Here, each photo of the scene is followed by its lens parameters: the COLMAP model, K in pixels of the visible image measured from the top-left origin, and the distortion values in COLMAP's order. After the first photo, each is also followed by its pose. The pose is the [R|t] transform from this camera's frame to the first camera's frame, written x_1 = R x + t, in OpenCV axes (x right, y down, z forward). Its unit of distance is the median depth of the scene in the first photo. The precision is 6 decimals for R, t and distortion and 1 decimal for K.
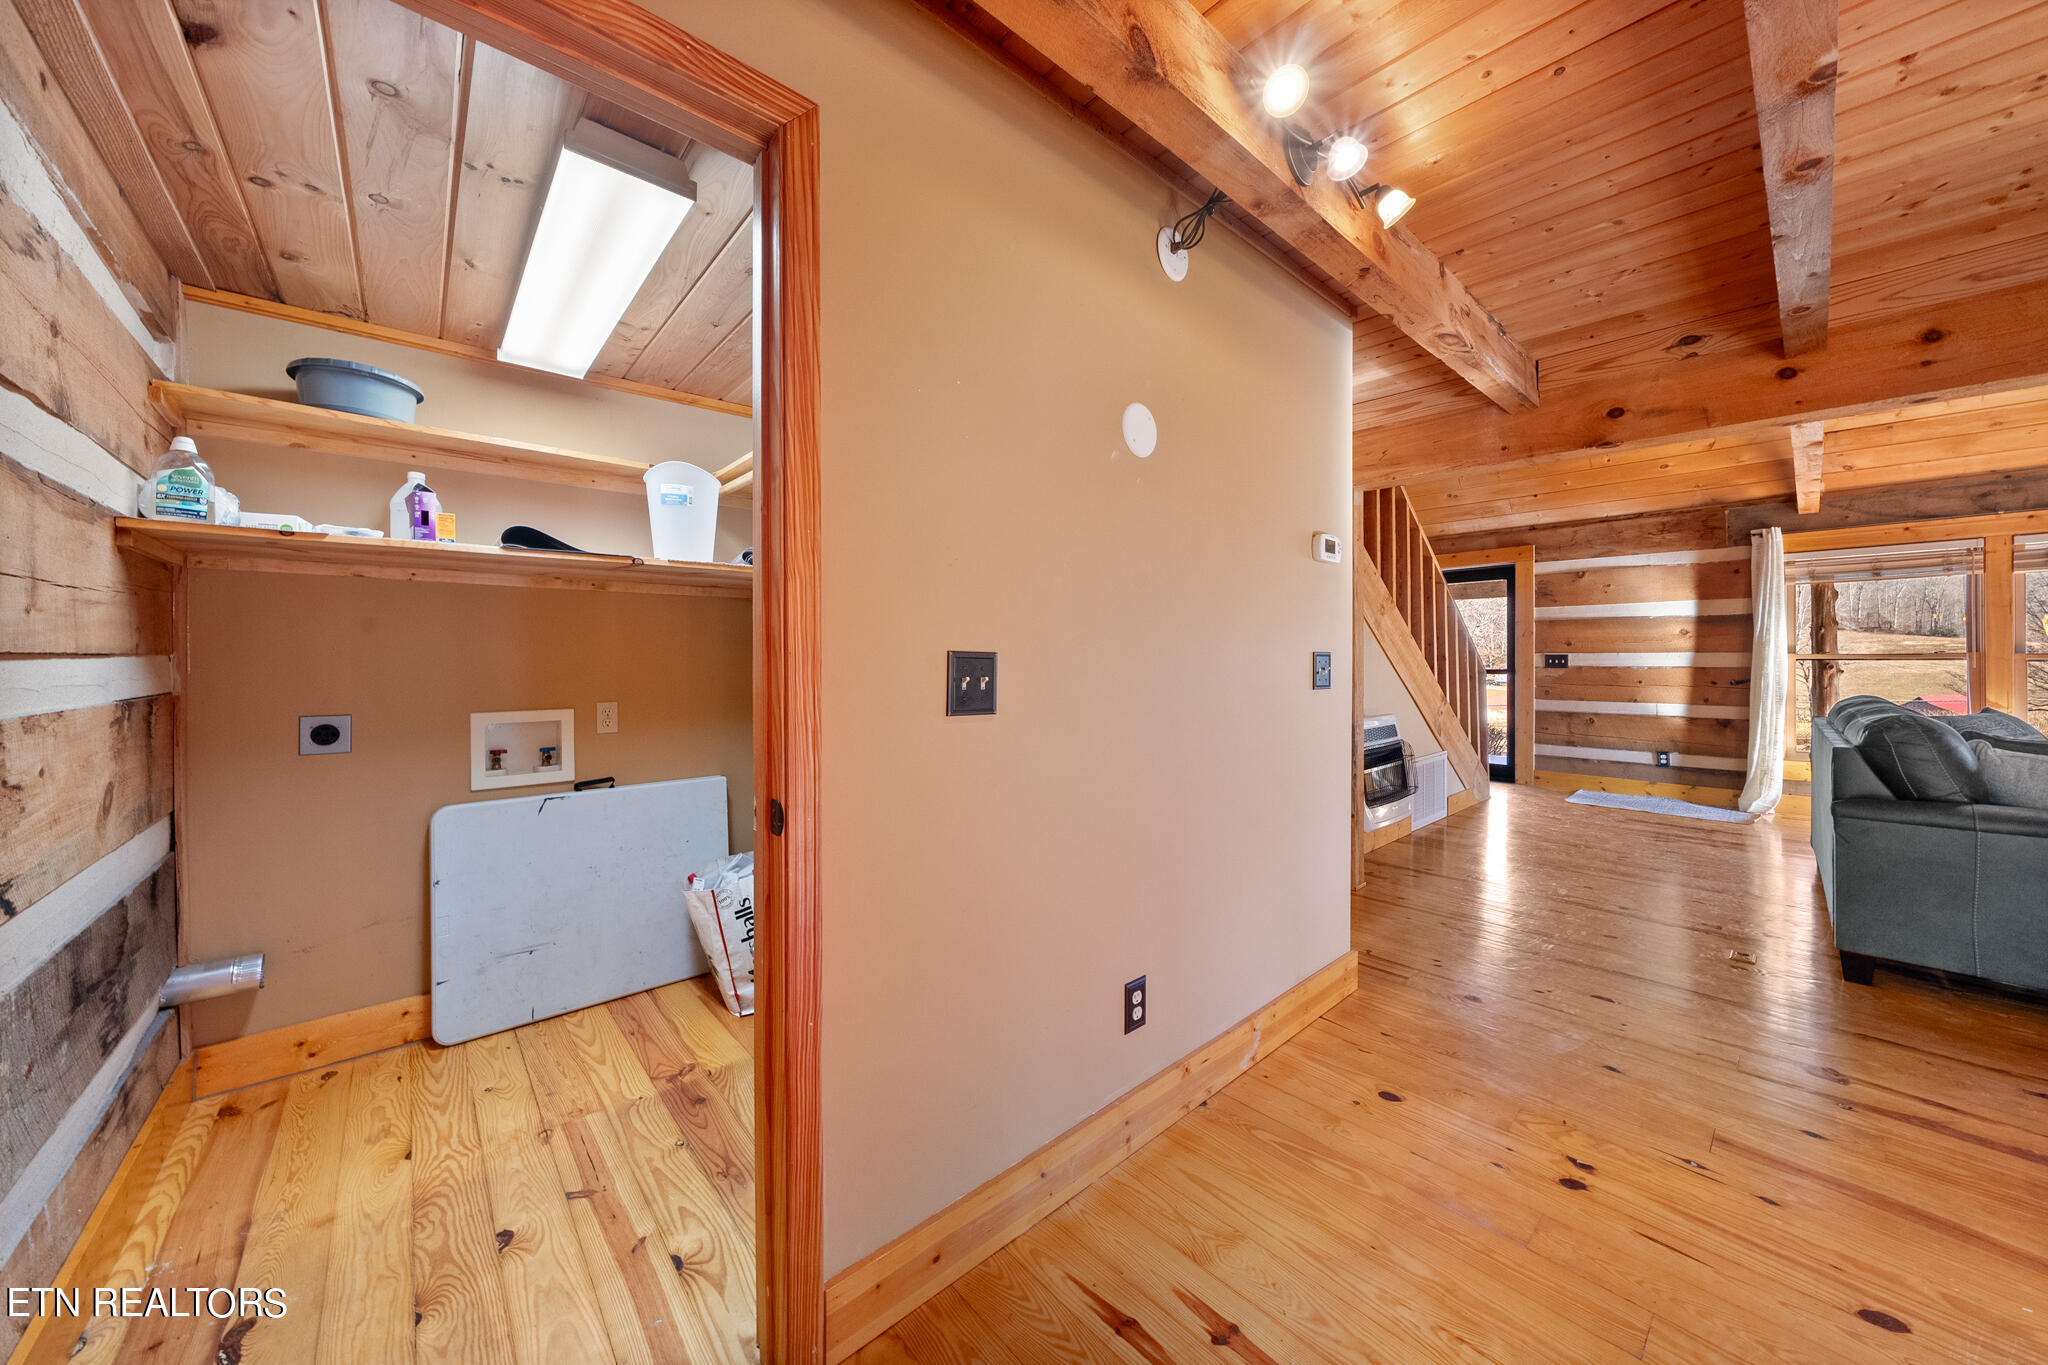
lens RADIAL K [[694.6, 0, 1017.9], [0, 694.6, 663.2], [0, 0, 1]] dist [-0.006228, -0.000496]
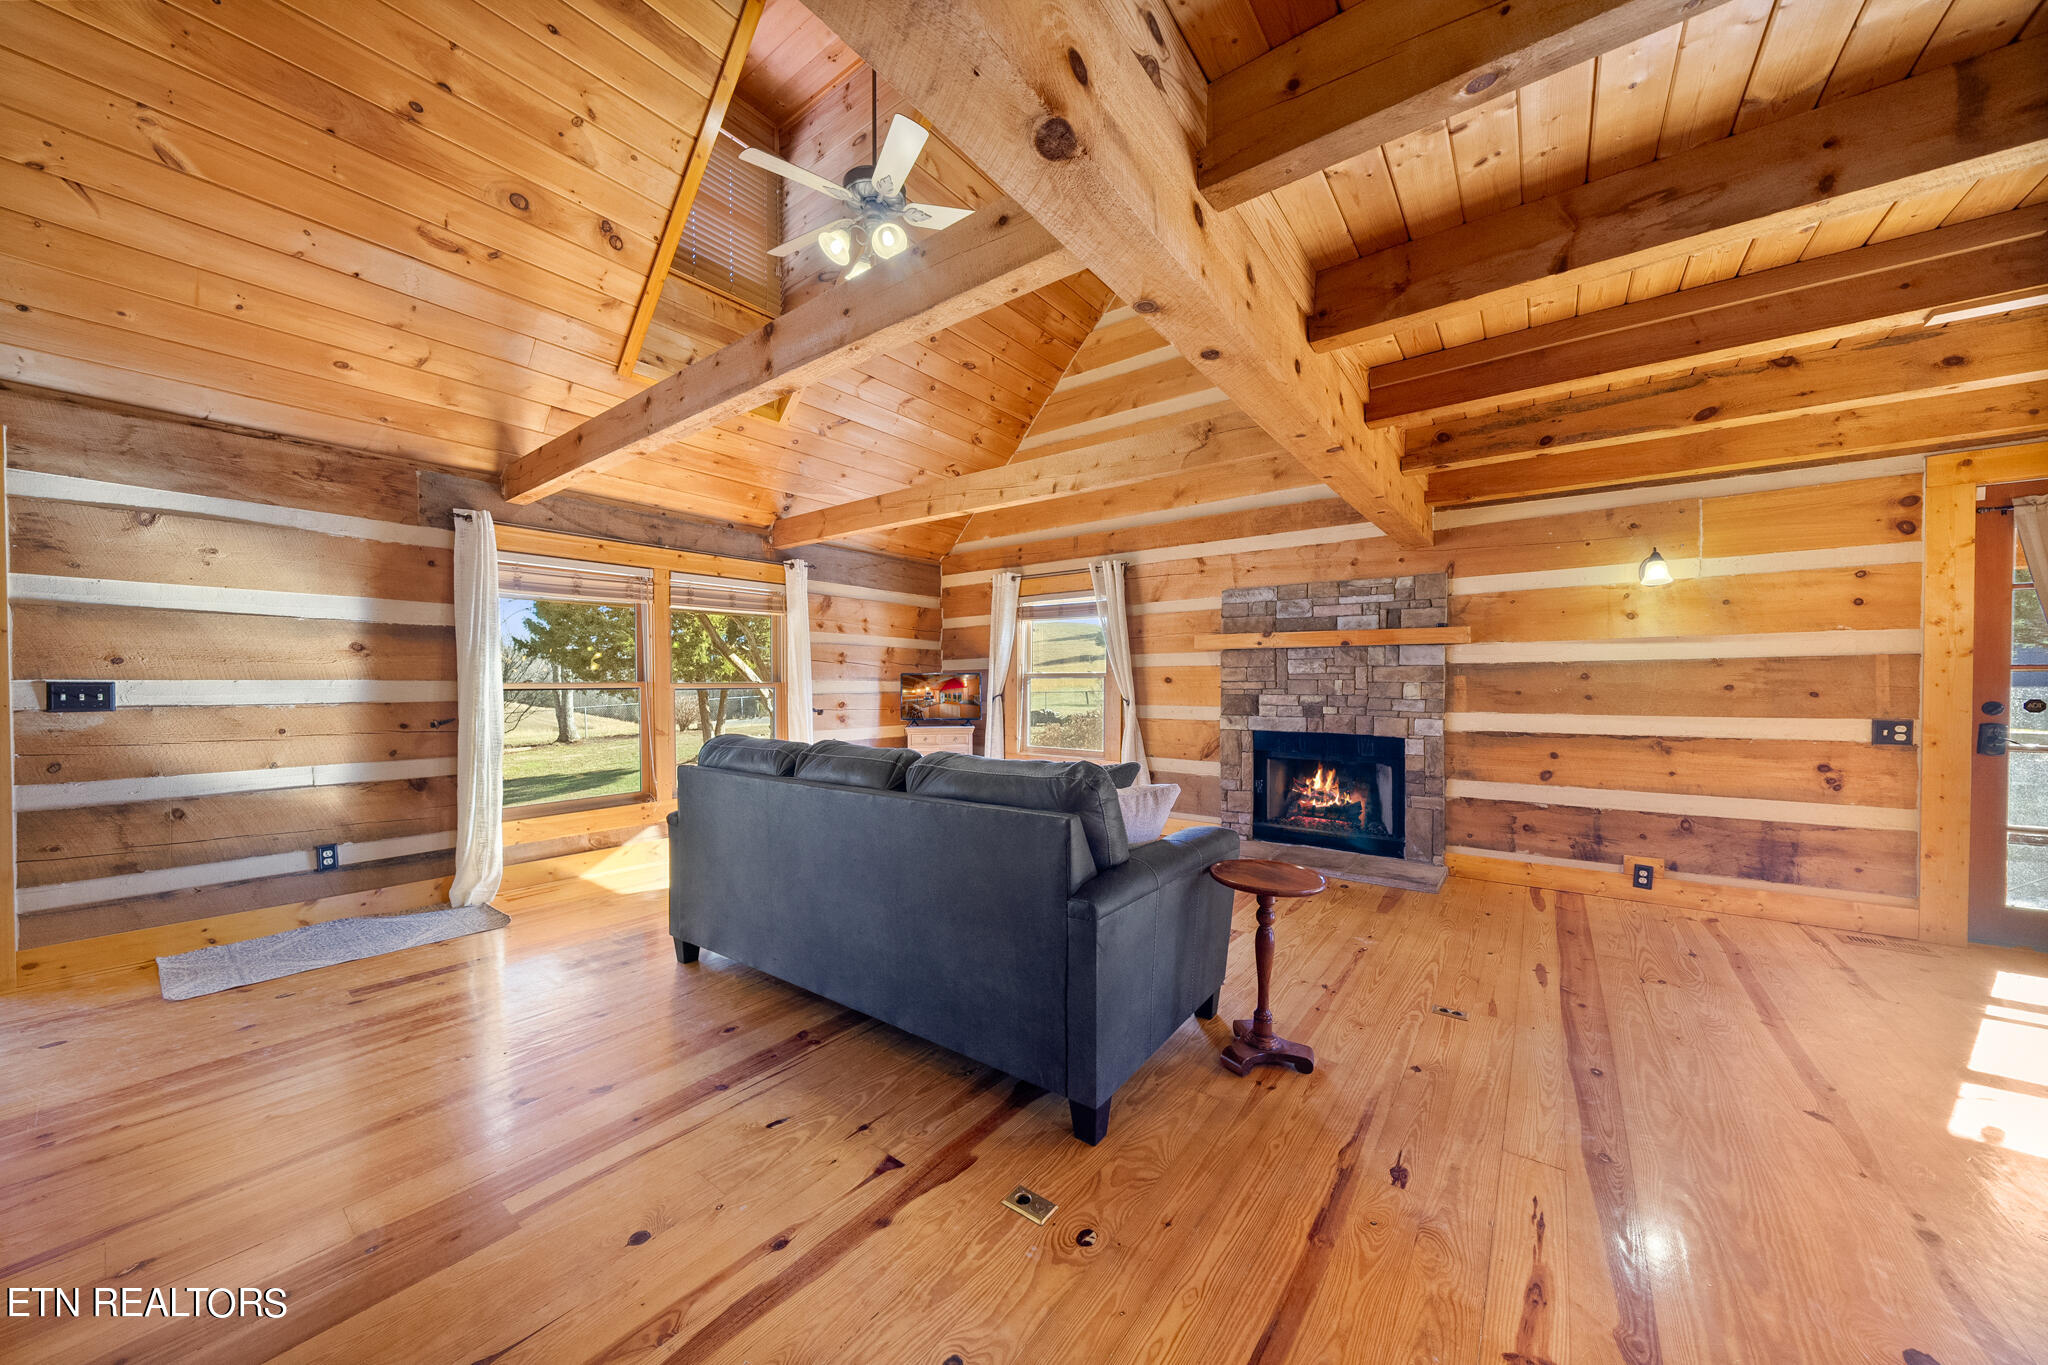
lens RADIAL K [[694.6, 0, 1025.8], [0, 694.6, 692.4], [0, 0, 1]] dist [-0.006228, -0.000496]
pose [[-0.205567, -0.009901, 0.978593, 0.293627], [0.008789, 0.999890, 0.011963, -0.008163], [-0.978604, 0.011060, -0.205457, 0.681128]]
